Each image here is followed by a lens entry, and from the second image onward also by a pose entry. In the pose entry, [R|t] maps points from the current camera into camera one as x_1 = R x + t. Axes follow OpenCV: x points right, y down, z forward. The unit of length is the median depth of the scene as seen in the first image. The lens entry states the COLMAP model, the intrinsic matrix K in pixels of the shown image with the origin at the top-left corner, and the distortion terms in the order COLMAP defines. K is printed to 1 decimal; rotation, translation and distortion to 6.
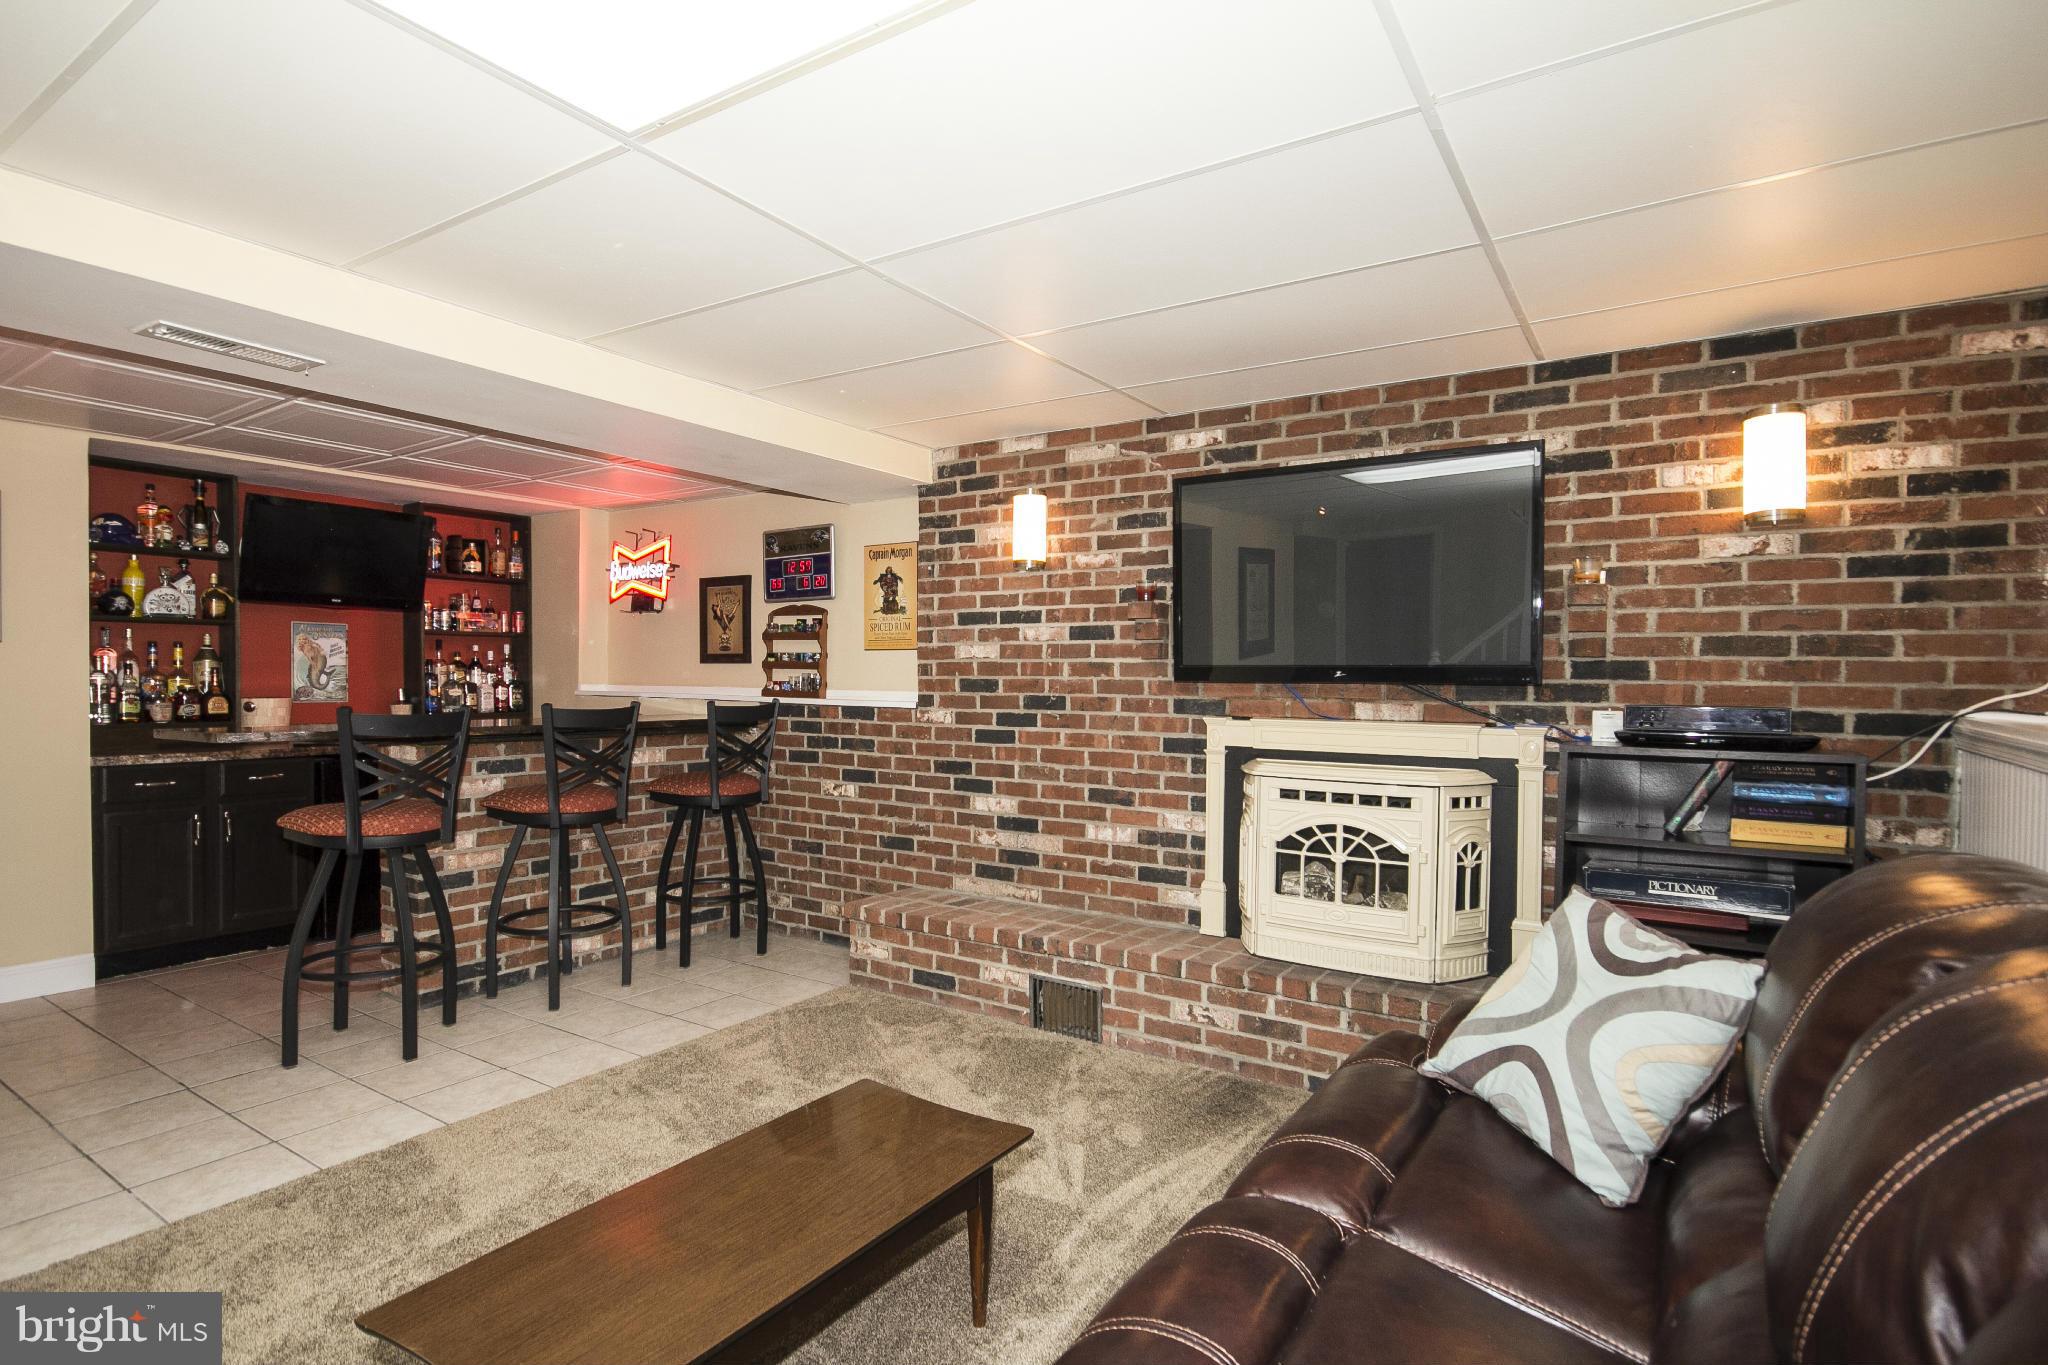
lens RADIAL K [[1003.0, 0, 1030.9], [0, 1003.0, 688.7], [0, 0, 1]] dist [-0.011015, 0.001896]
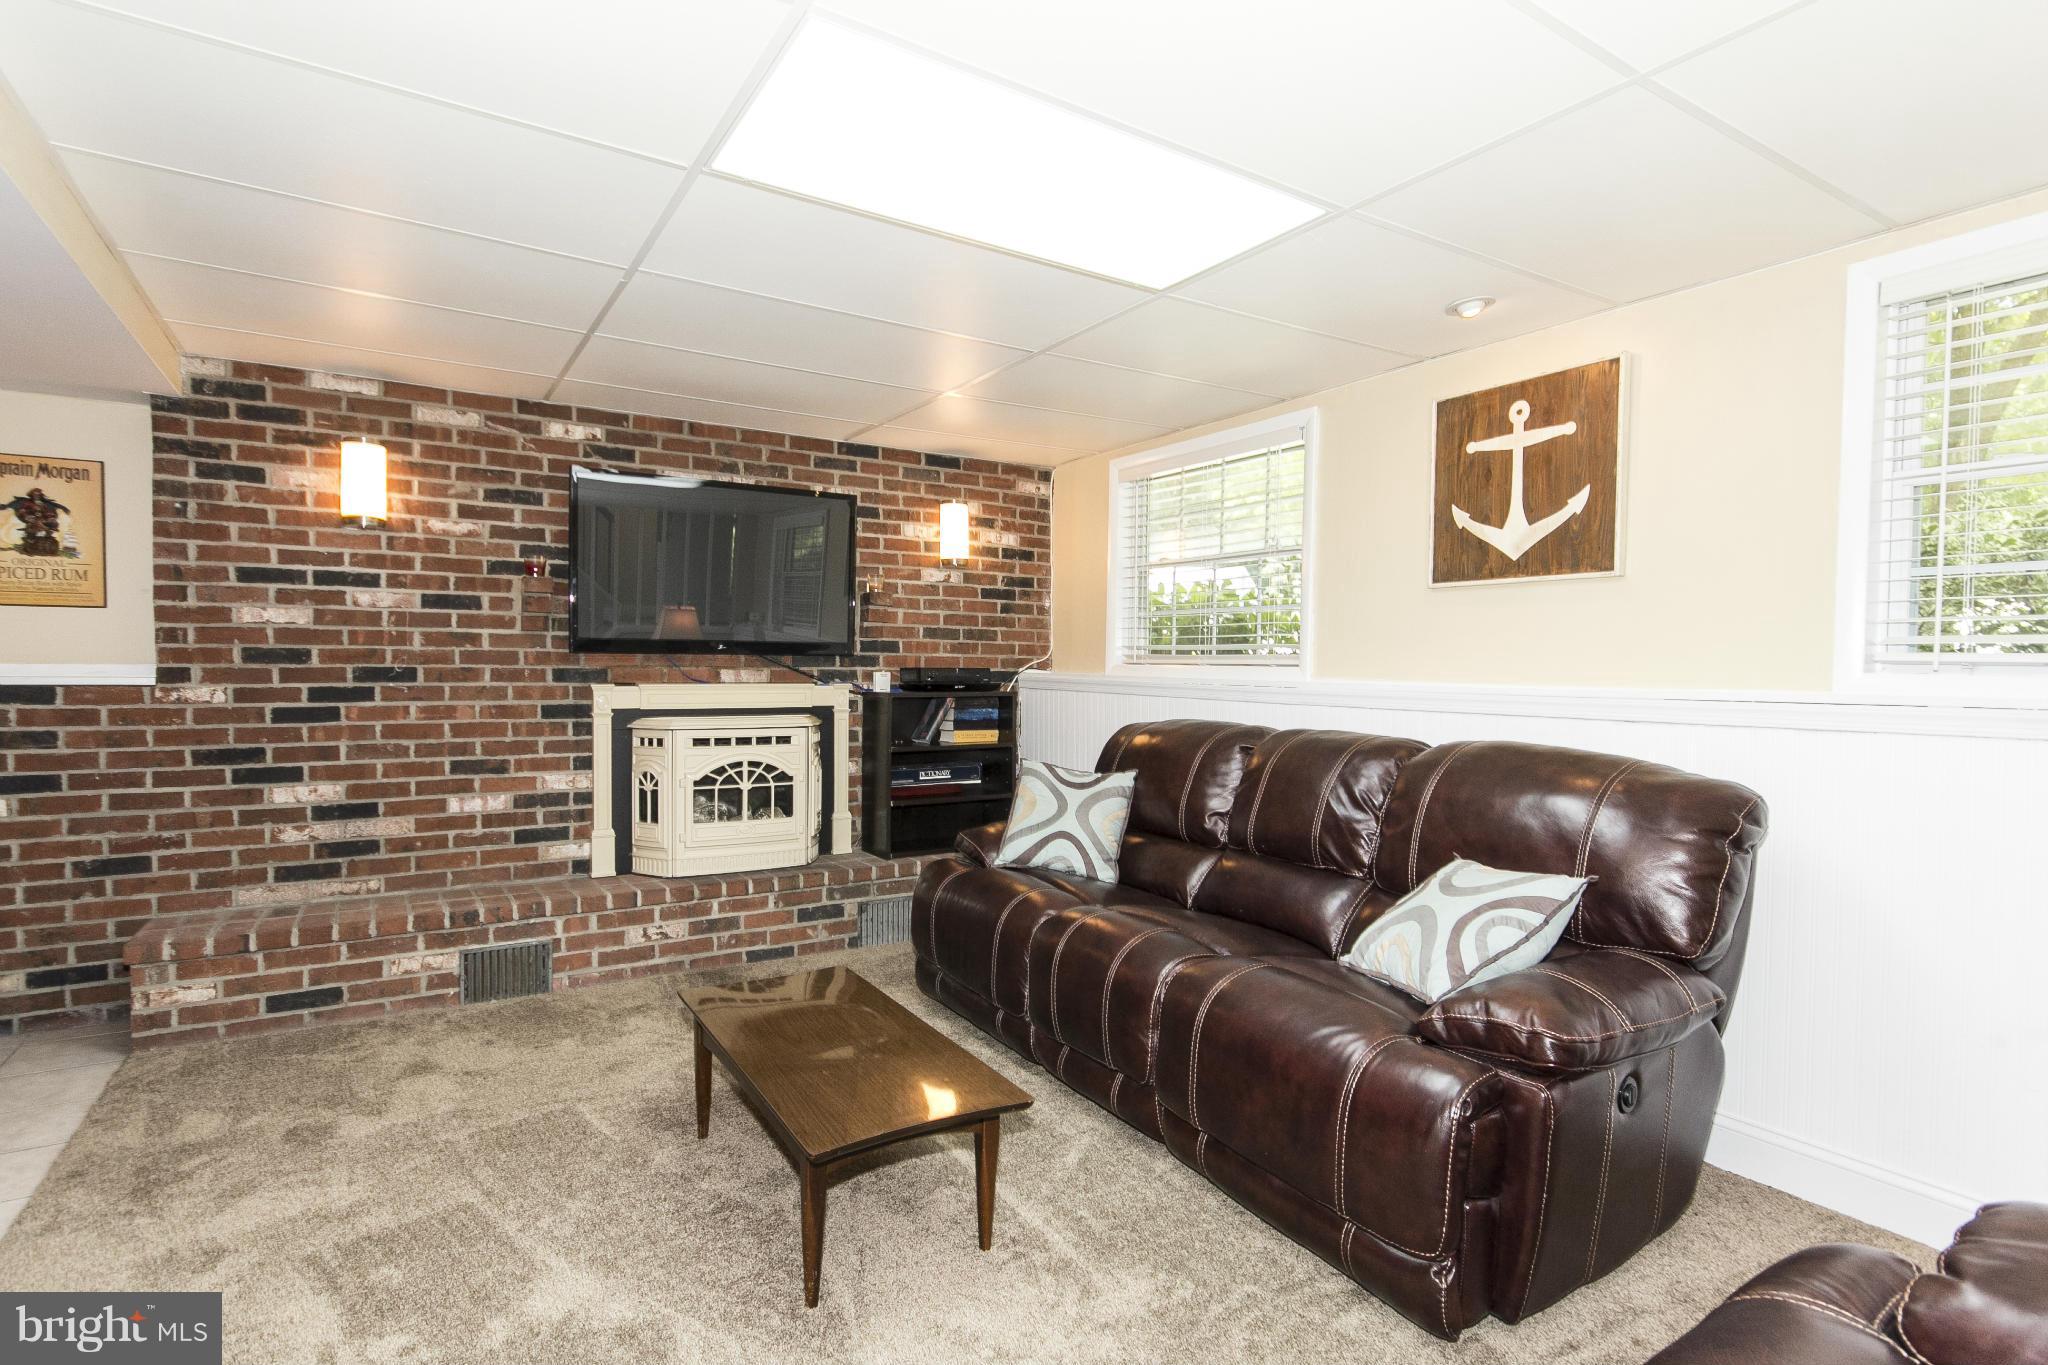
lens RADIAL K [[1003.0, 0, 1027.5], [0, 1003.0, 678.9], [0, 0, 1]] dist [-0.011015, 0.001896]
pose [[0.430945, -0.017196, 0.902214, -0.658673], [0.004449, 0.999847, 0.016931, 0.006188], [-0.902367, -0.003282, 0.430956, 0.086415]]
